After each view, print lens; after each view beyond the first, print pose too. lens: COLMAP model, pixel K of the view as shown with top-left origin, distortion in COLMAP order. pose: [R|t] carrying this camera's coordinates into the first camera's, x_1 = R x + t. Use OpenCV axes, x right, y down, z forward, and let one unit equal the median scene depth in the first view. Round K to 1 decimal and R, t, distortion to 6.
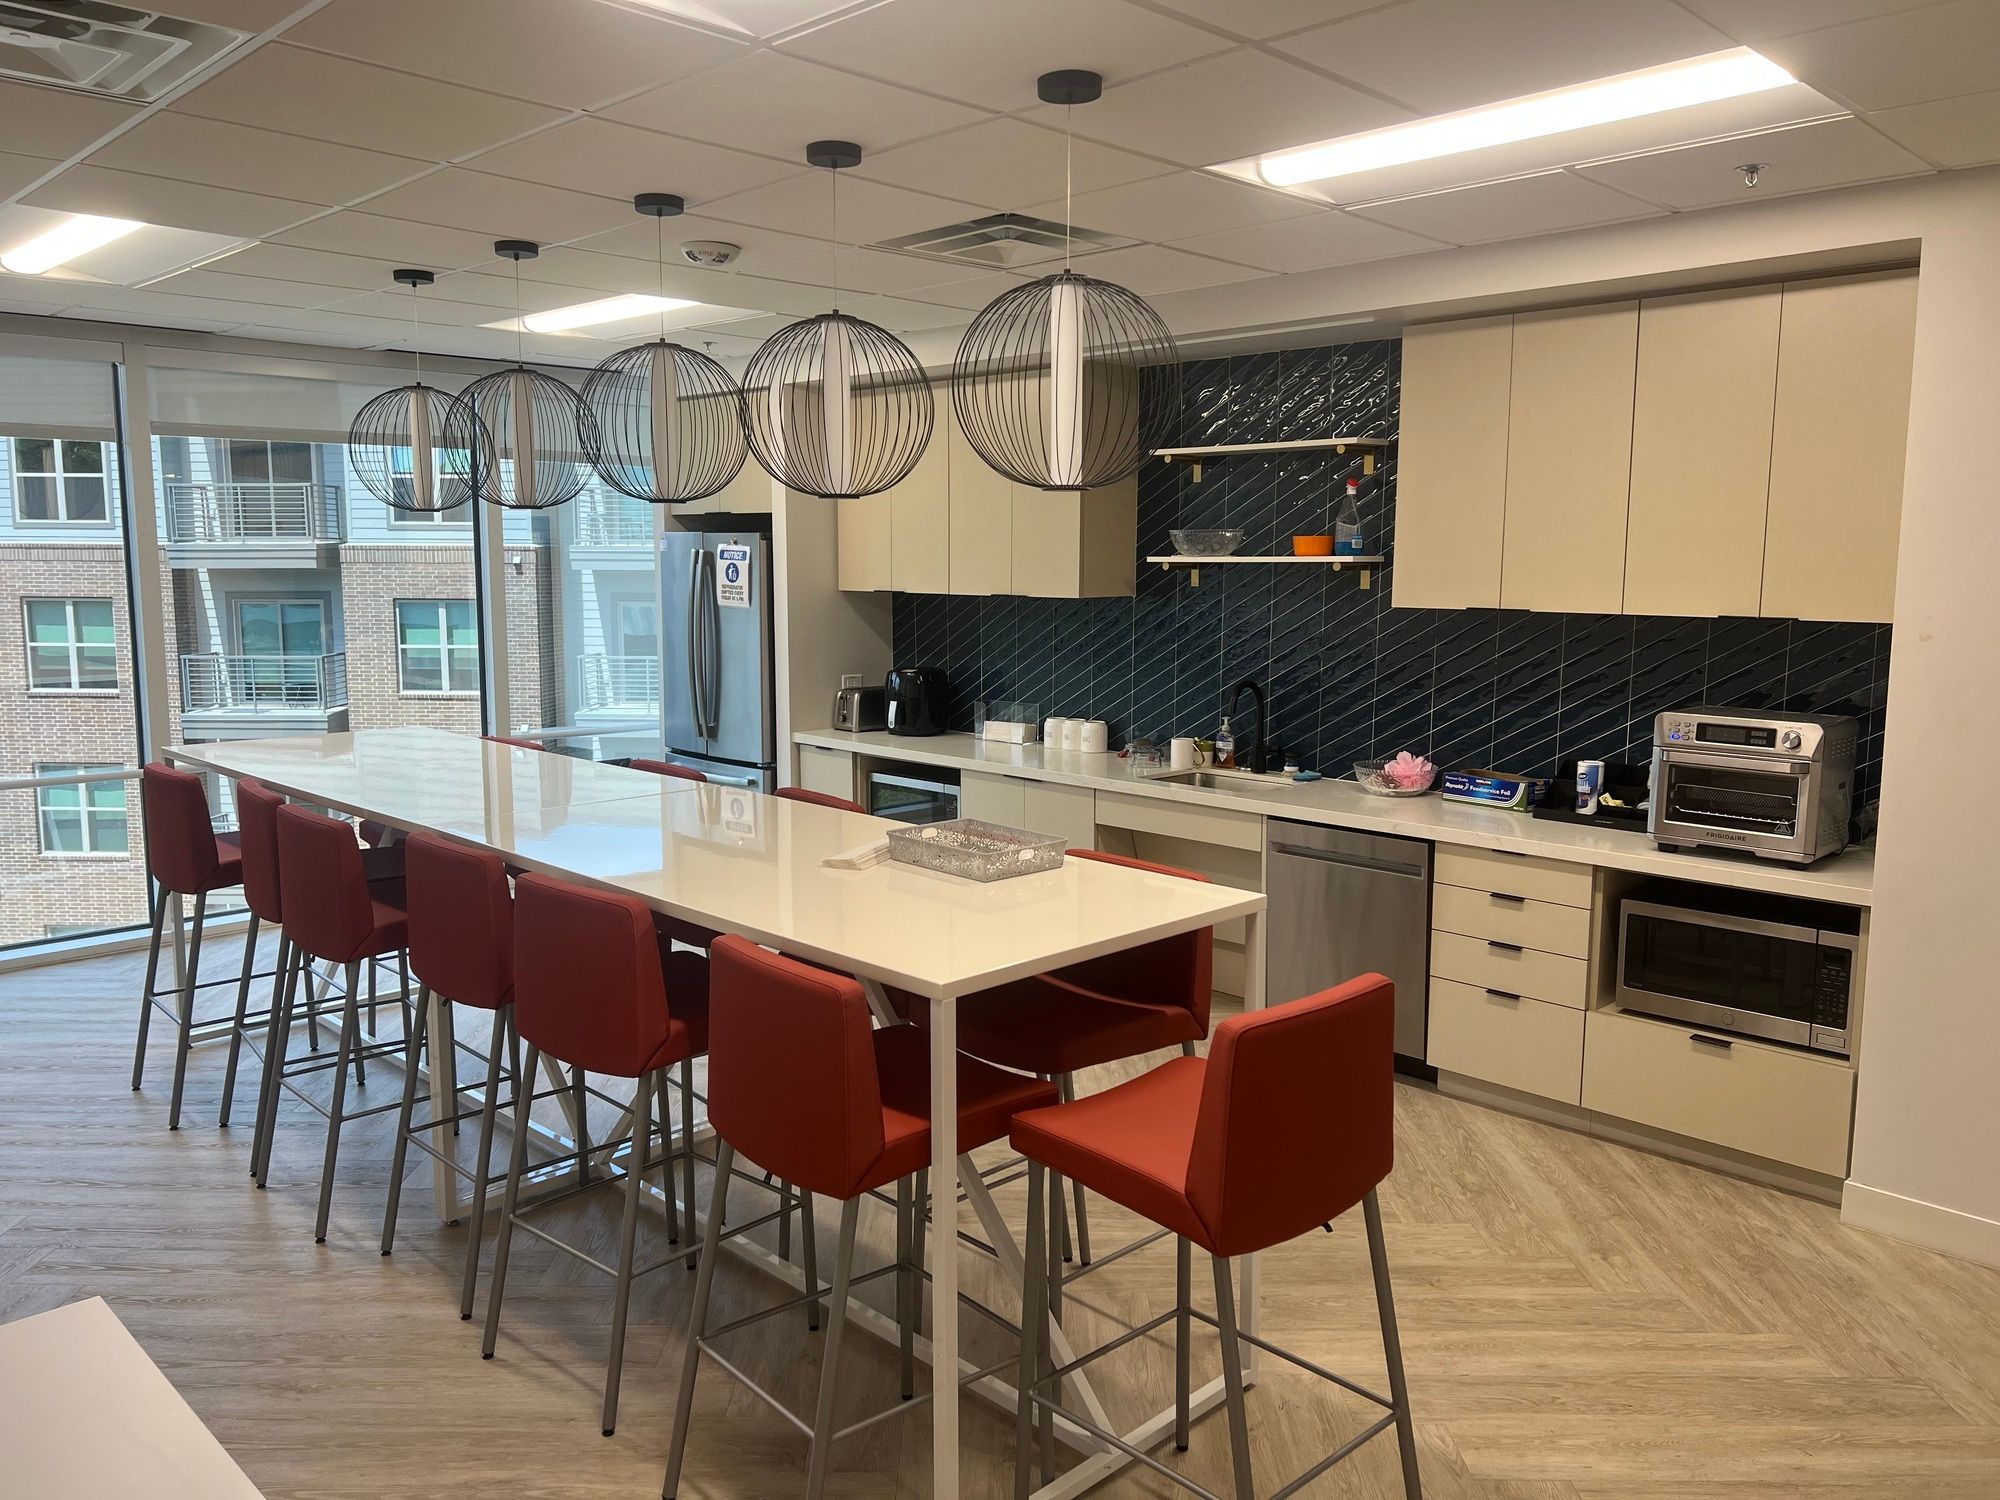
lens RADIAL K [[1496.8, 0, 1010.4], [0, 1496.8, 743.8], [0, 0, 1]] dist [0.057429, -0.072093]
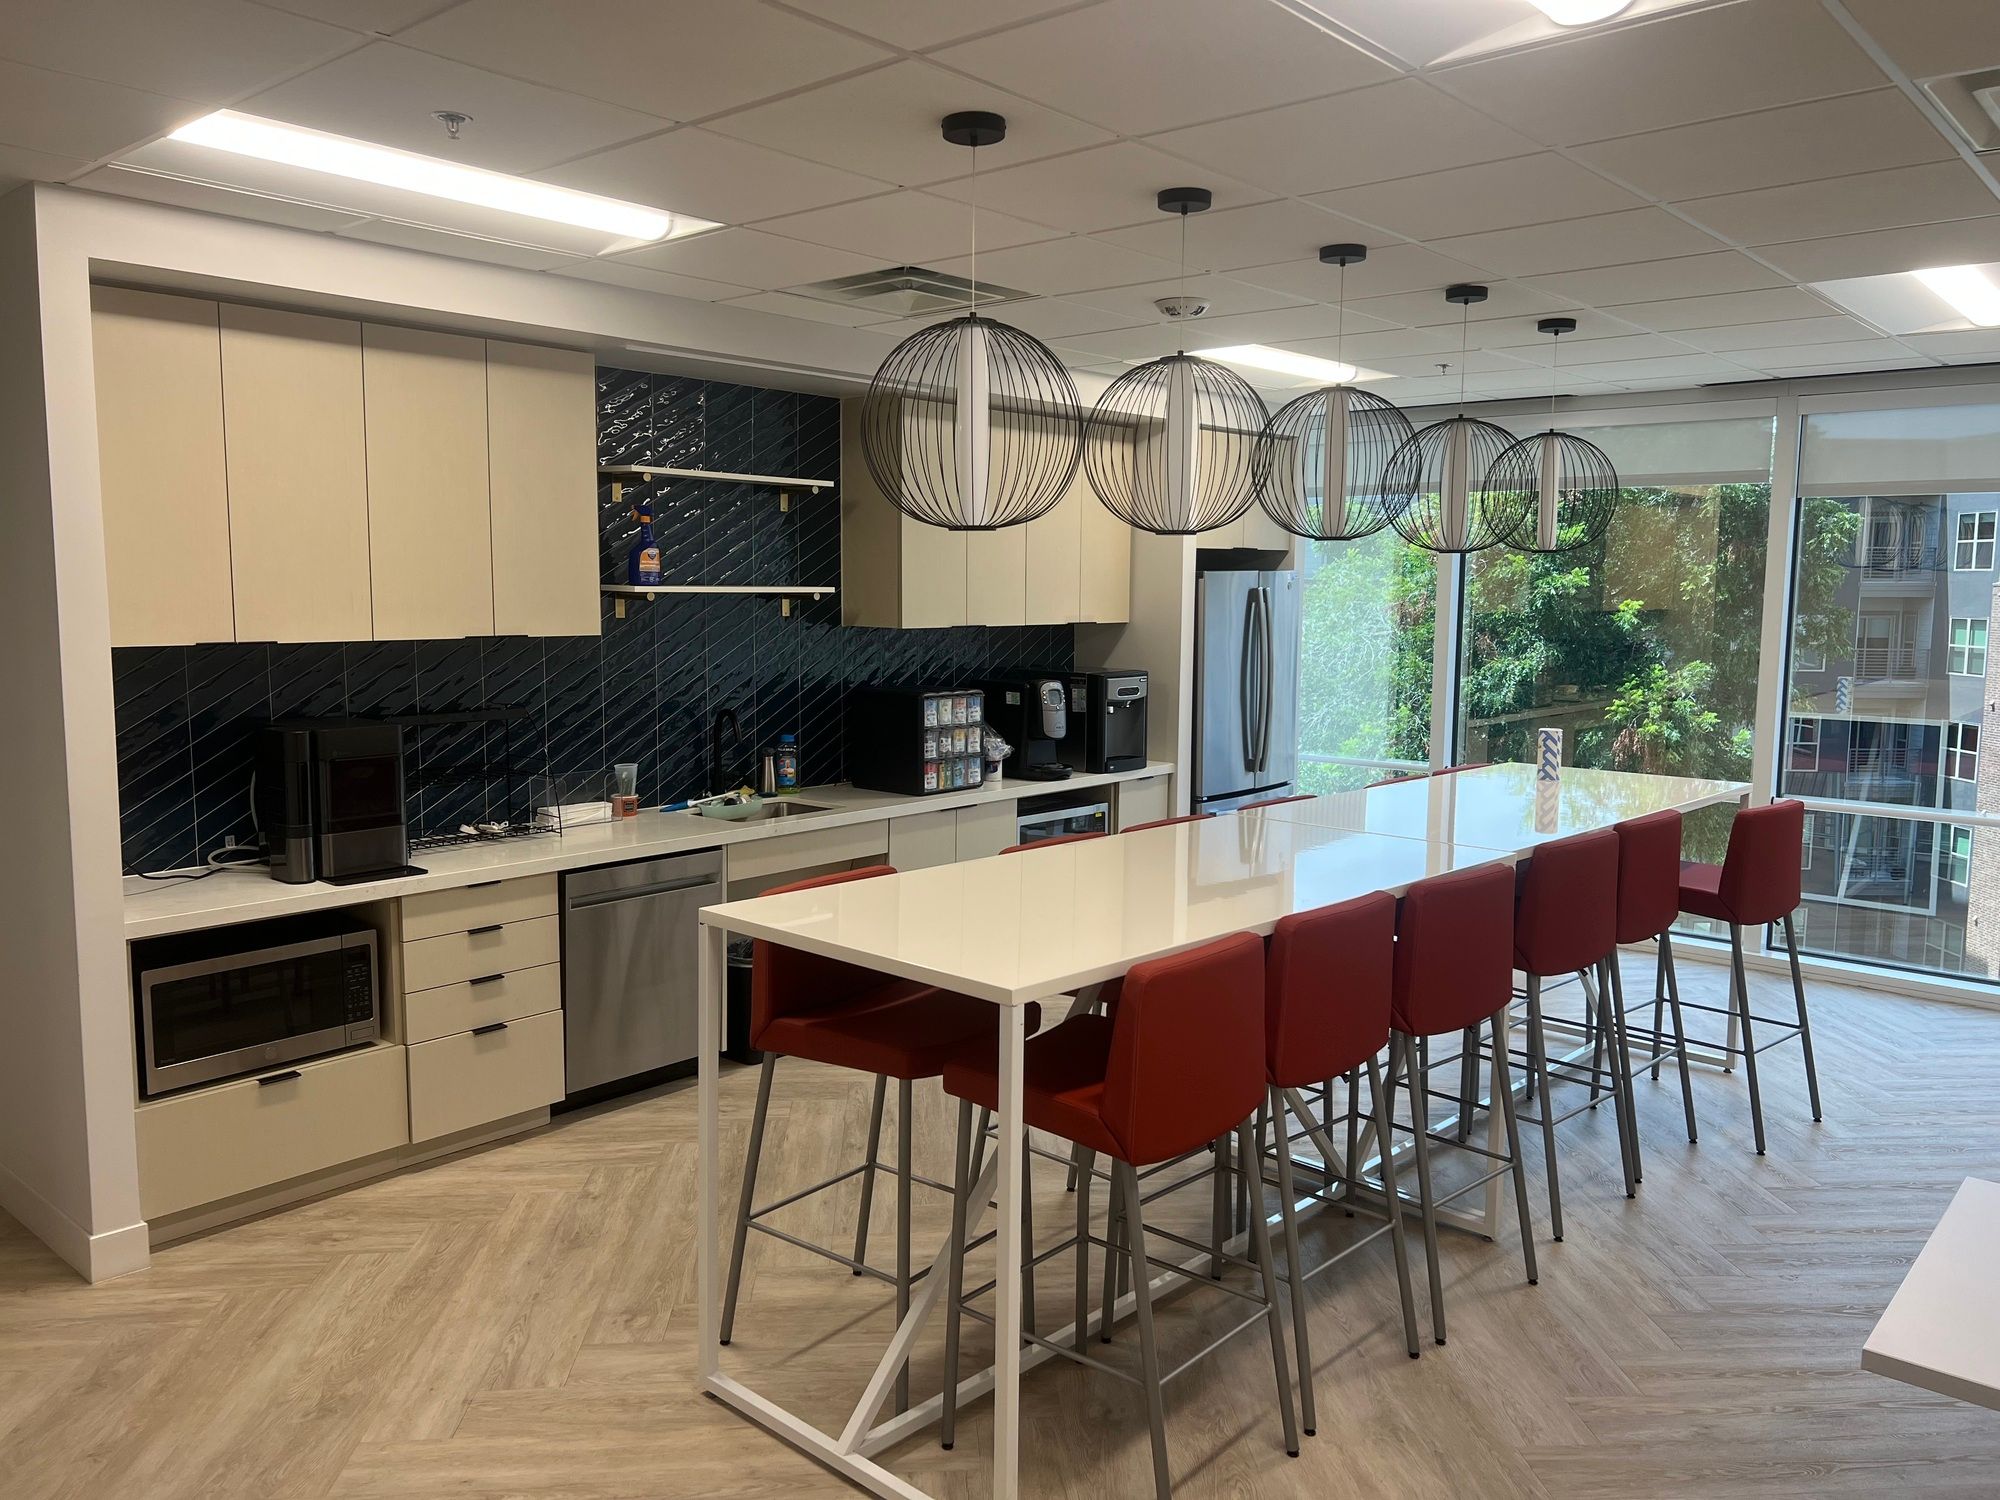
lens RADIAL K [[1496.8, 0, 1011.2], [0, 1496.8, 753.1], [0, 0, 1]] dist [0.057429, -0.072093]
pose [[-0.070125, -0.112645, 0.991158, -0.915222], [0.119058, 0.985556, 0.120431, -0.120543], [-0.990408, 0.126451, -0.055701, 0.943067]]
